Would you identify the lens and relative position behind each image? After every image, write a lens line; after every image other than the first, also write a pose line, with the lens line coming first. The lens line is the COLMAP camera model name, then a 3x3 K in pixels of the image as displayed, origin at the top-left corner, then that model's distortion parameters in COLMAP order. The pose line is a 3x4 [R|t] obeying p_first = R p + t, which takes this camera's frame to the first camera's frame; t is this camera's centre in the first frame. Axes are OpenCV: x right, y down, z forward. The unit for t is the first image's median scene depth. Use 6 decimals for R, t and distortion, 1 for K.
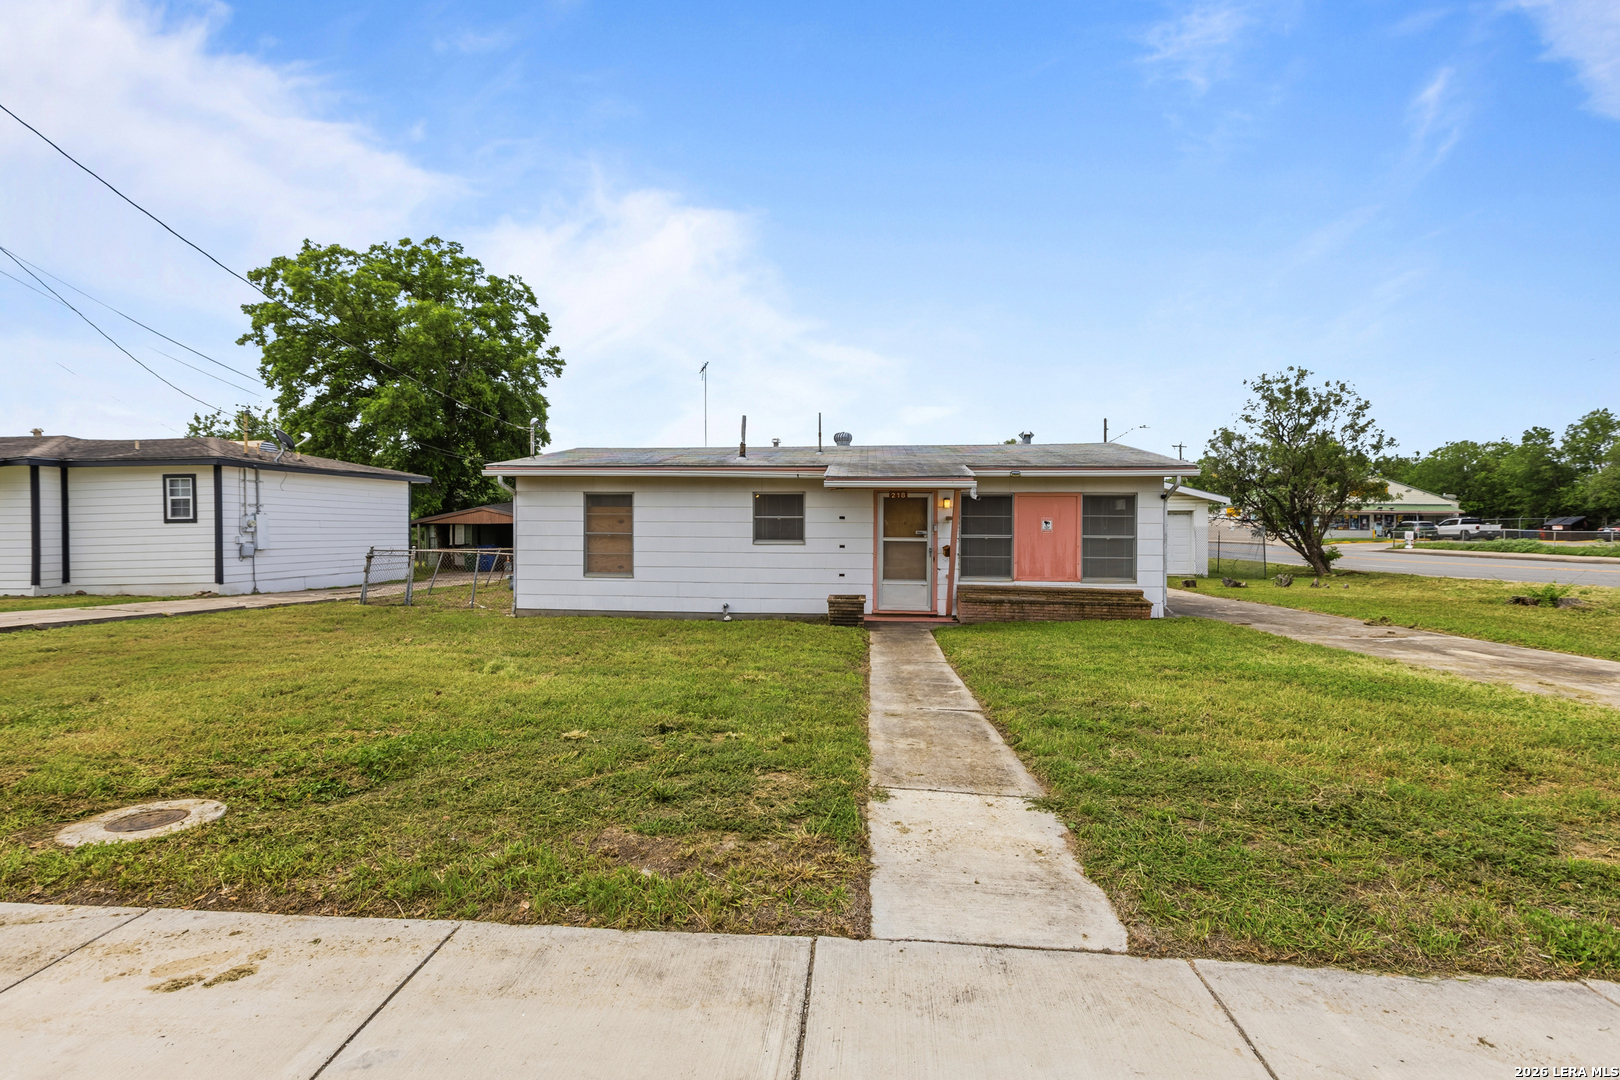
lens RADIAL K [[729.9, 0, 804.7], [0, 729.9, 525.4], [0, 0, 1]] dist [0.002274, 0.000026]
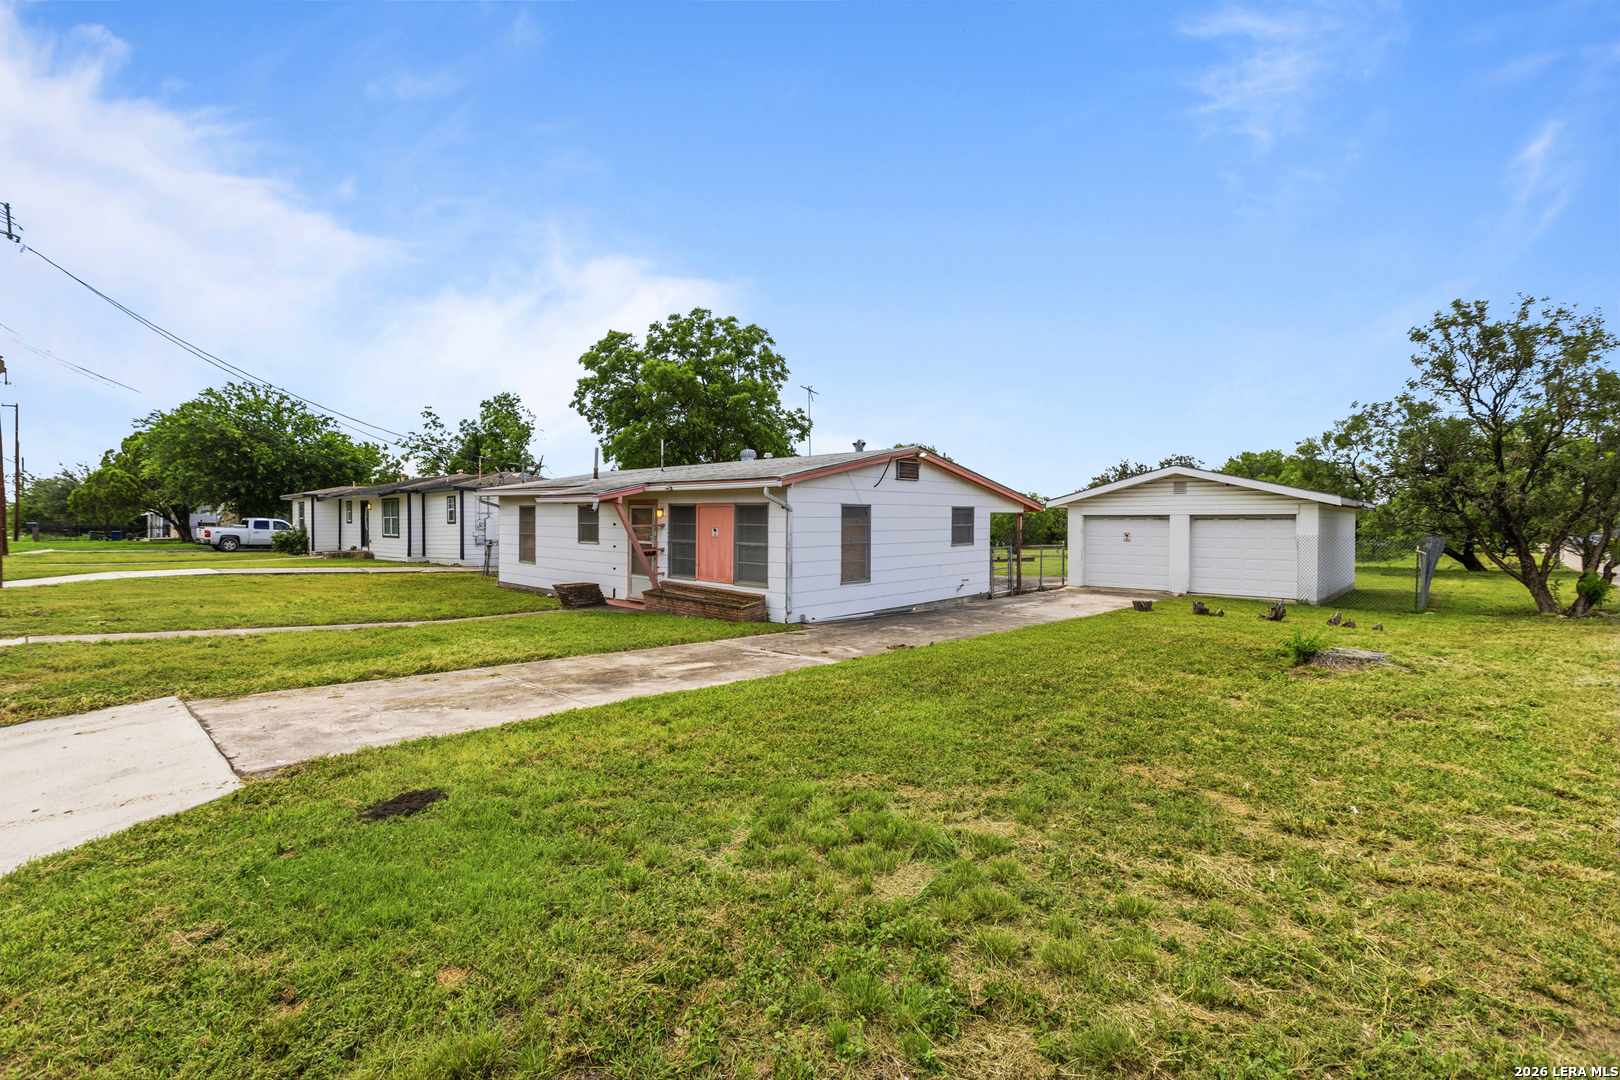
lens RADIAL K [[729.9, 0, 804.7], [0, 729.9, 525.4], [0, 0, 1]] dist [0.002274, 0.000026]
pose [[0.780658, 0.008211, -0.624905, 1.109563], [-0.006886, 0.999966, 0.004538, -0.016515], [0.624921, 0.000761, 0.780688, 0.201437]]
